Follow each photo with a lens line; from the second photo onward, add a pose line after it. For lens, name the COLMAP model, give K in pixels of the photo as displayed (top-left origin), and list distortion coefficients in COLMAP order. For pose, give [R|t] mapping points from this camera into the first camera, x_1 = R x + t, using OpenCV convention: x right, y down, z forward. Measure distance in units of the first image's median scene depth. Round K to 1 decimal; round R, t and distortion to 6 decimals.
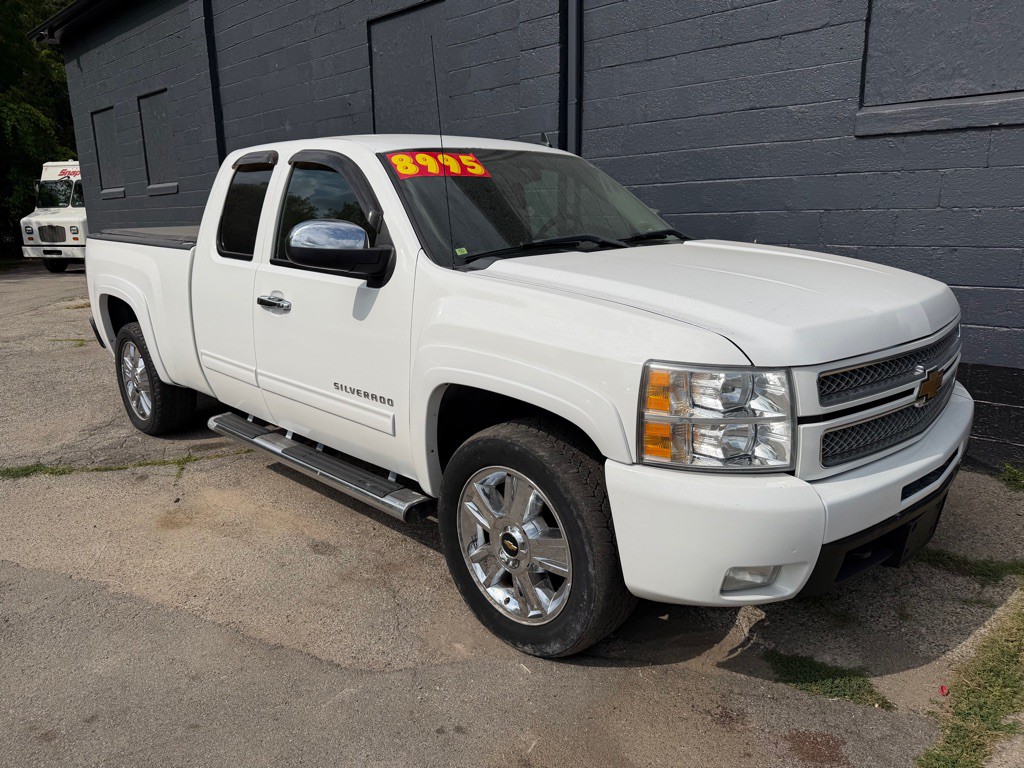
lens RADIAL K [[701.0, 0, 498.8], [0, 701.0, 385.7], [0, 0, 1]] dist [0.132407, -0.188797]
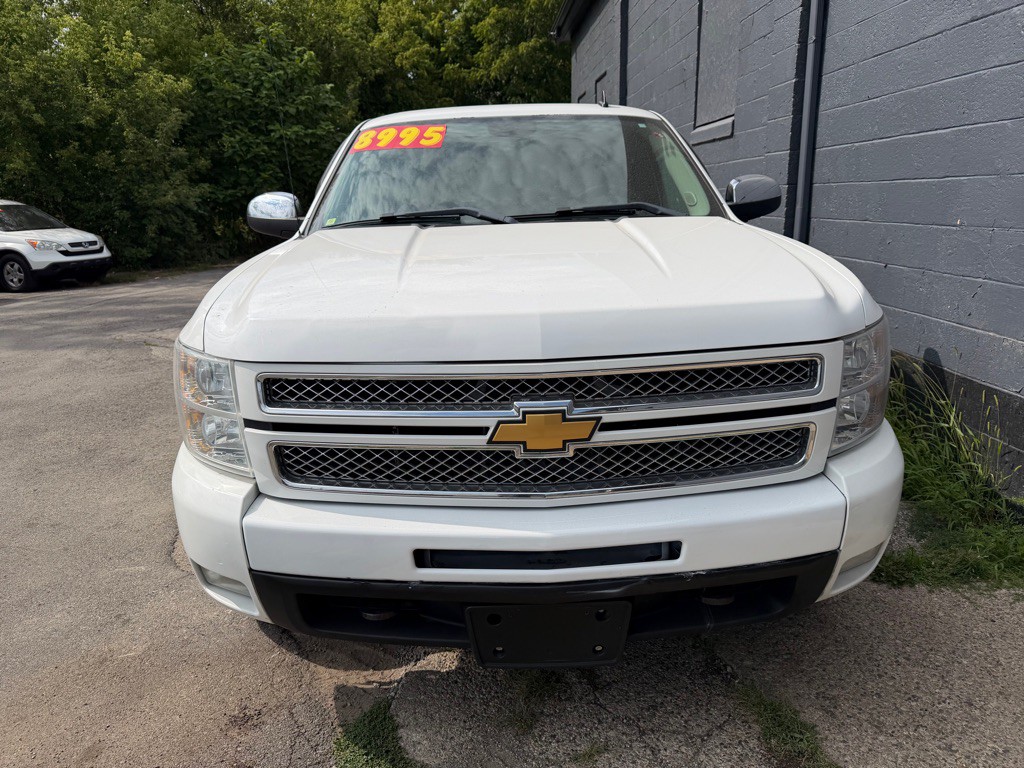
lens RADIAL K [[701.0, 0, 498.8], [0, 701.0, 385.7], [0, 0, 1]] dist [0.132407, -0.188797]
pose [[0.732771, 0.177578, -0.656896, 0.907048], [-0.155362, 0.983511, 0.092564, -0.091776], [0.662502, 0.034229, 0.748278, 0.408201]]
